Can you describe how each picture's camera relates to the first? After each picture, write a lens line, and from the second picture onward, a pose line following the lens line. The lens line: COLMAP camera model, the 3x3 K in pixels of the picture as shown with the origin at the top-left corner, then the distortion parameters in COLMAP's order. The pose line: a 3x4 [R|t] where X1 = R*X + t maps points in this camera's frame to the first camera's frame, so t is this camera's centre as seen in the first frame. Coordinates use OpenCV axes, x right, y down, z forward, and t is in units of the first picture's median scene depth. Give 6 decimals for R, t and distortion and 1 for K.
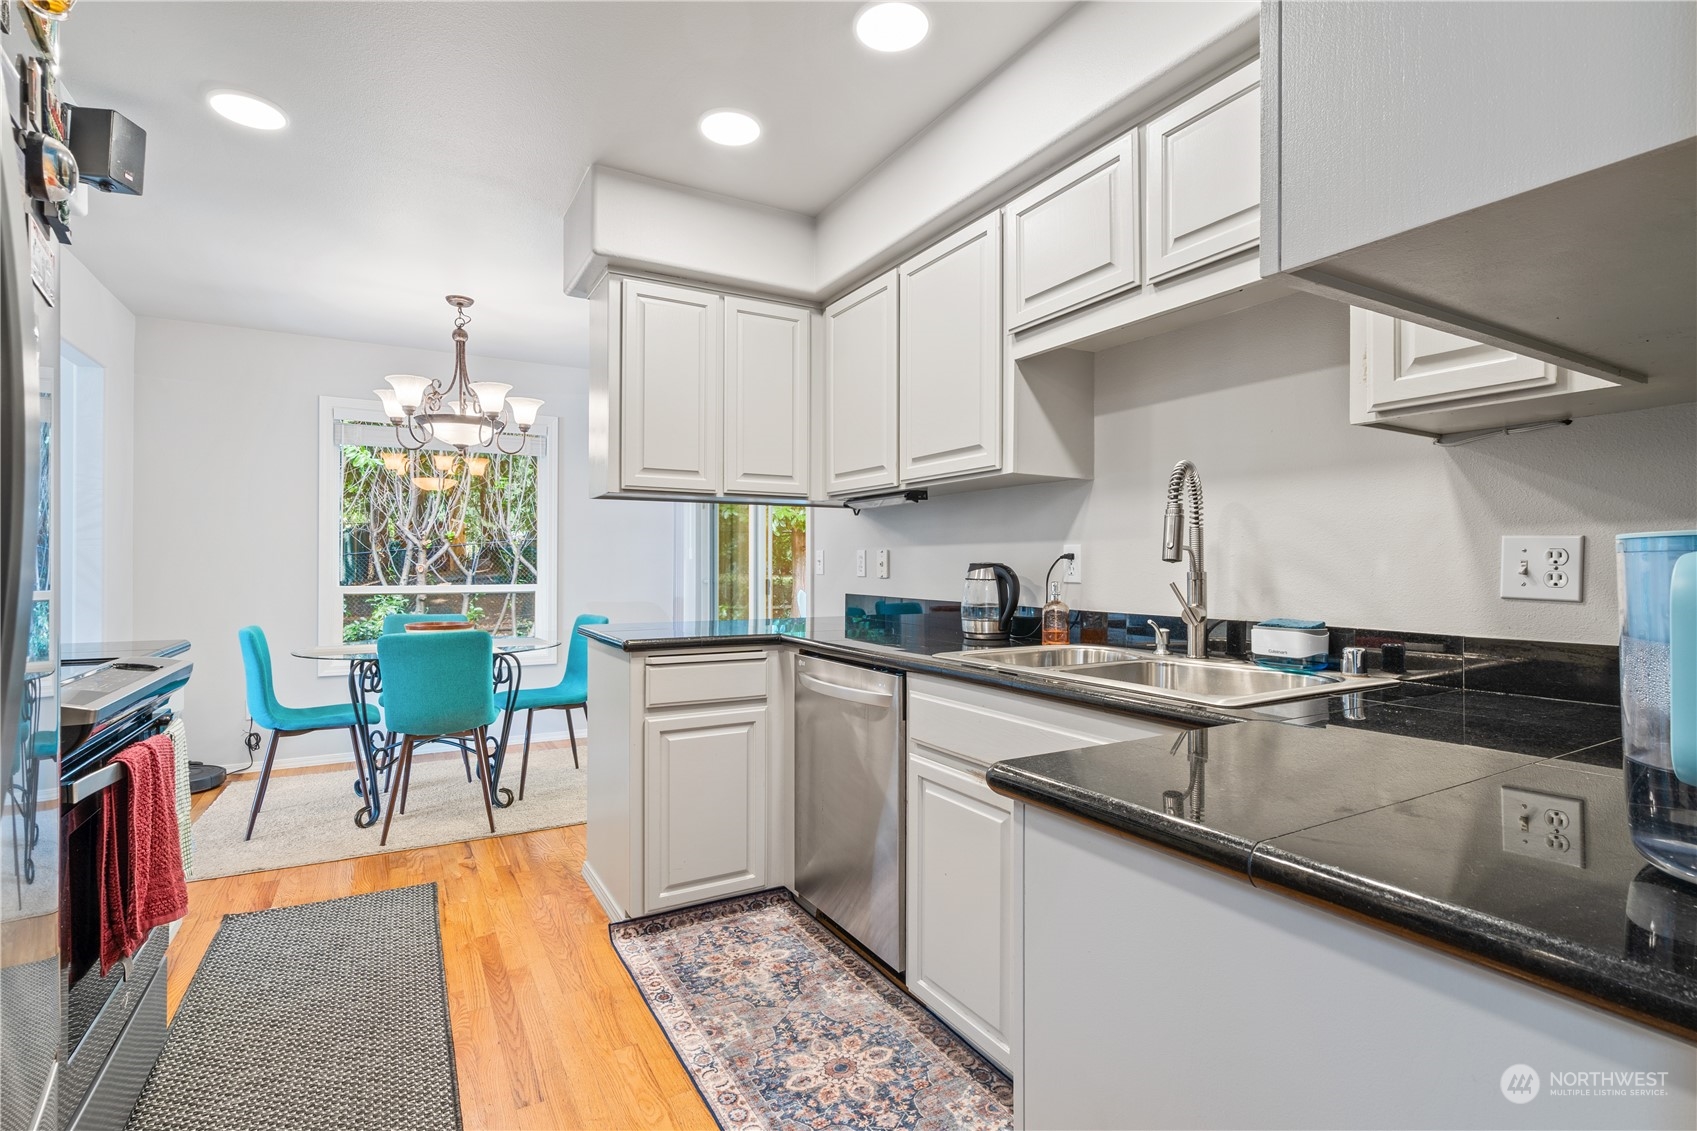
lens RADIAL K [[784.9, 0, 843.8], [0, 784.9, 567.1], [0, 0, 1]] dist [0.000766, 0.000367]
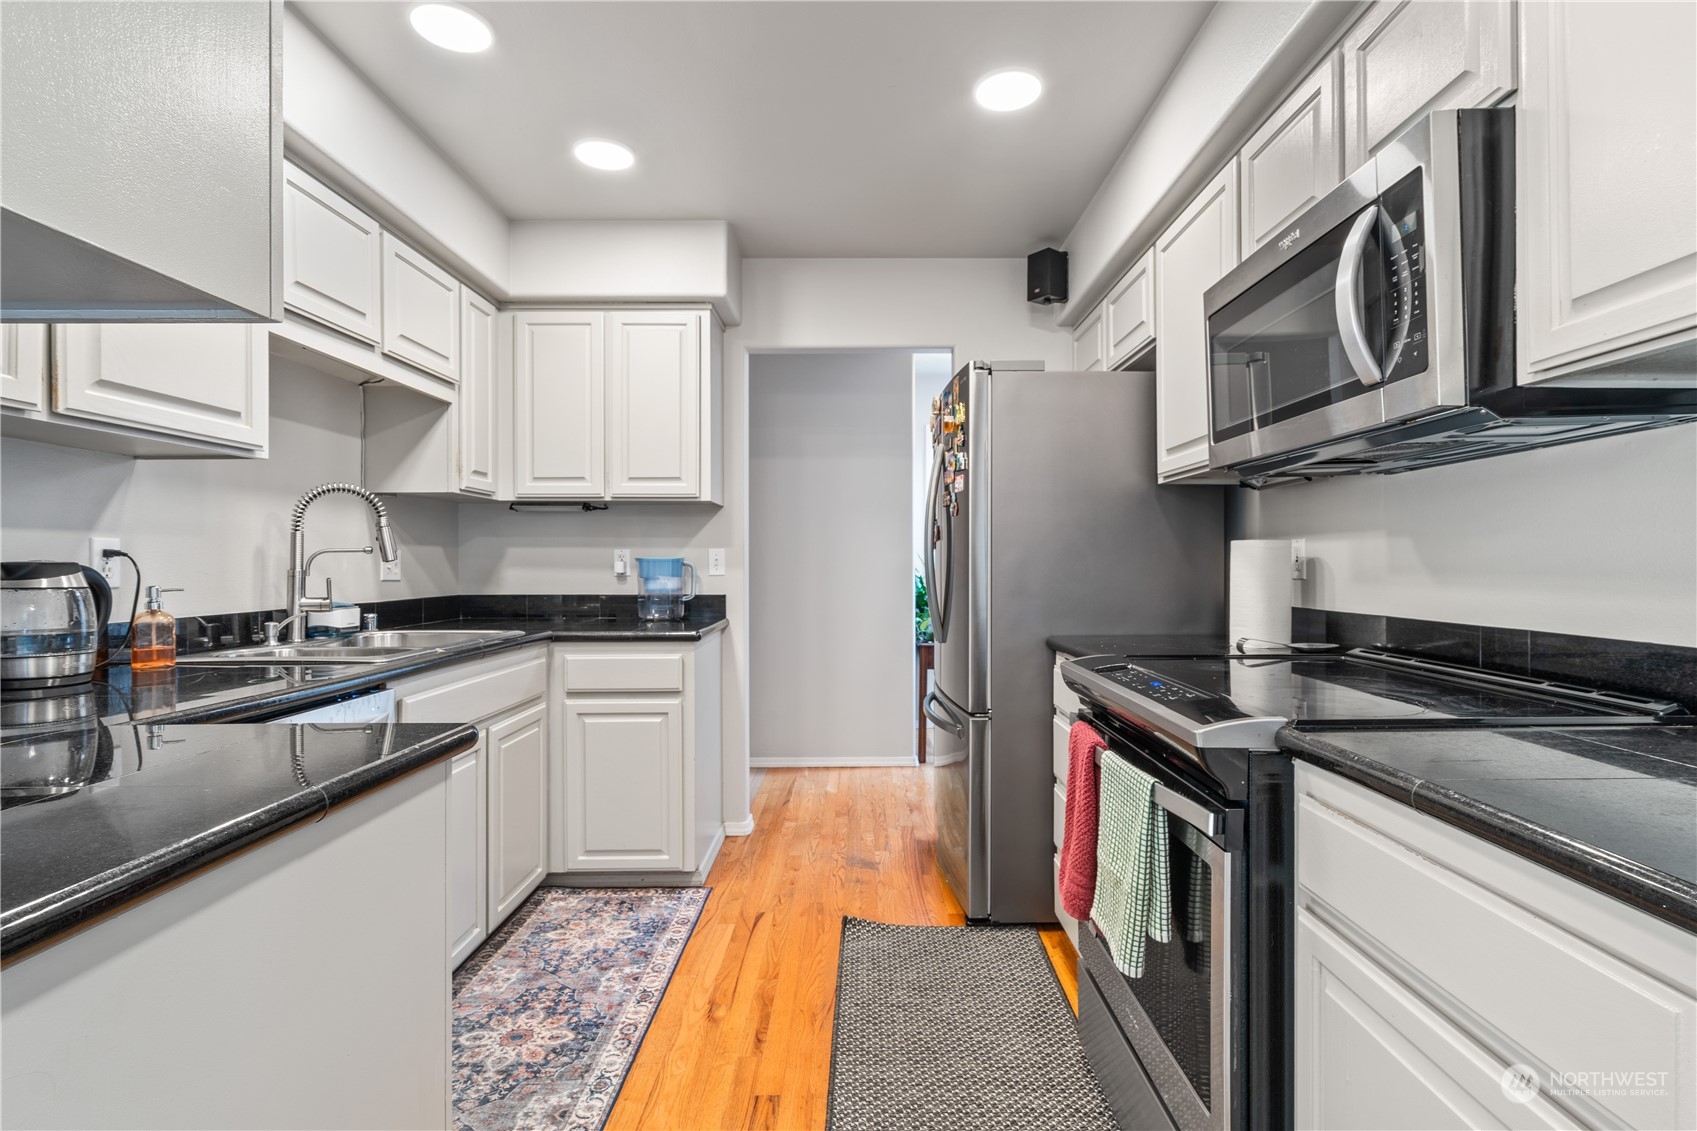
lens RADIAL K [[804.3, 0, 853.6], [0, 804.3, 566.6], [0, 0, 1]] dist [0.000036, 0.001186]
pose [[-0.859784, -0.005418, 0.510628, -0.882229], [-0.001949, 0.999971, 0.007329, -0.009477], [-0.510653, 0.005306, -0.859770, 1.579105]]
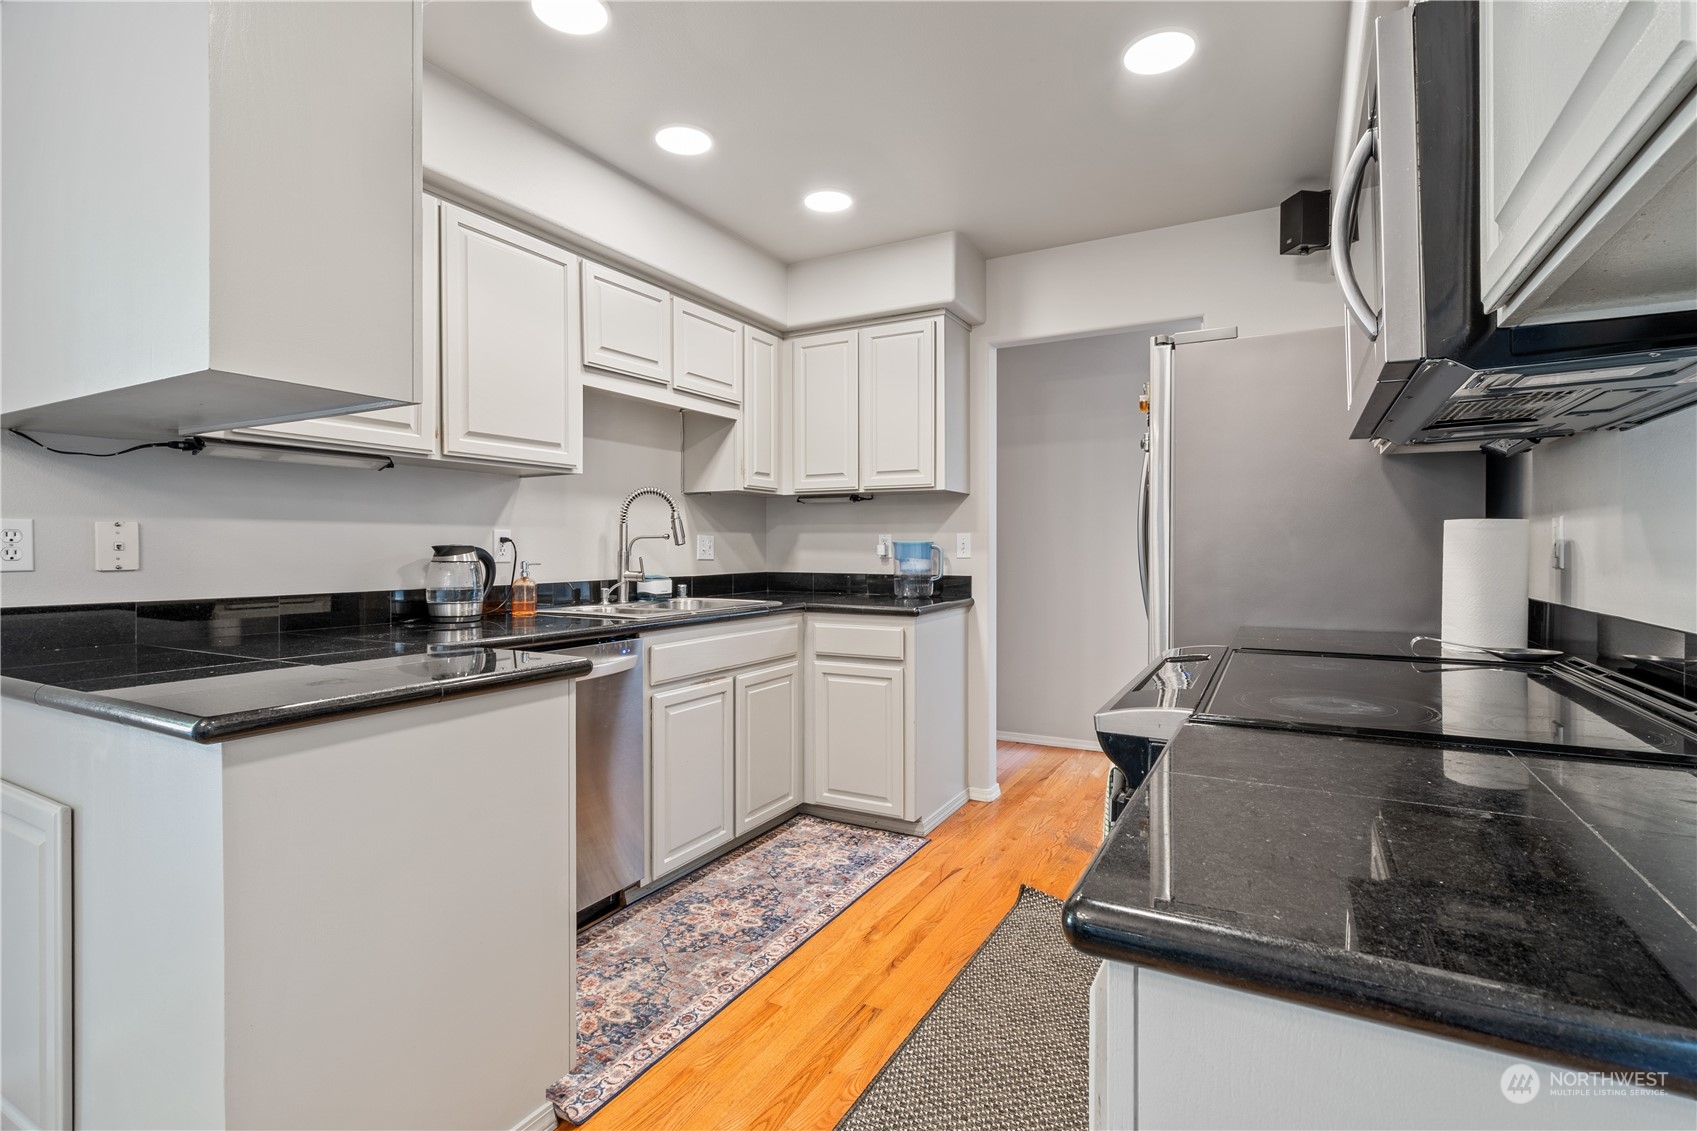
lens RADIAL K [[787.5, 0, 843.8], [0, 787.5, 556.5], [0, 0, 1]] dist [-0.003325, 0.000925]
pose [[-0.504313, -0.015146, 0.863388, -1.192772], [-0.001657, 0.999861, 0.016572, -0.010776], [-0.863519, 0.006927, -0.504268, 1.400397]]
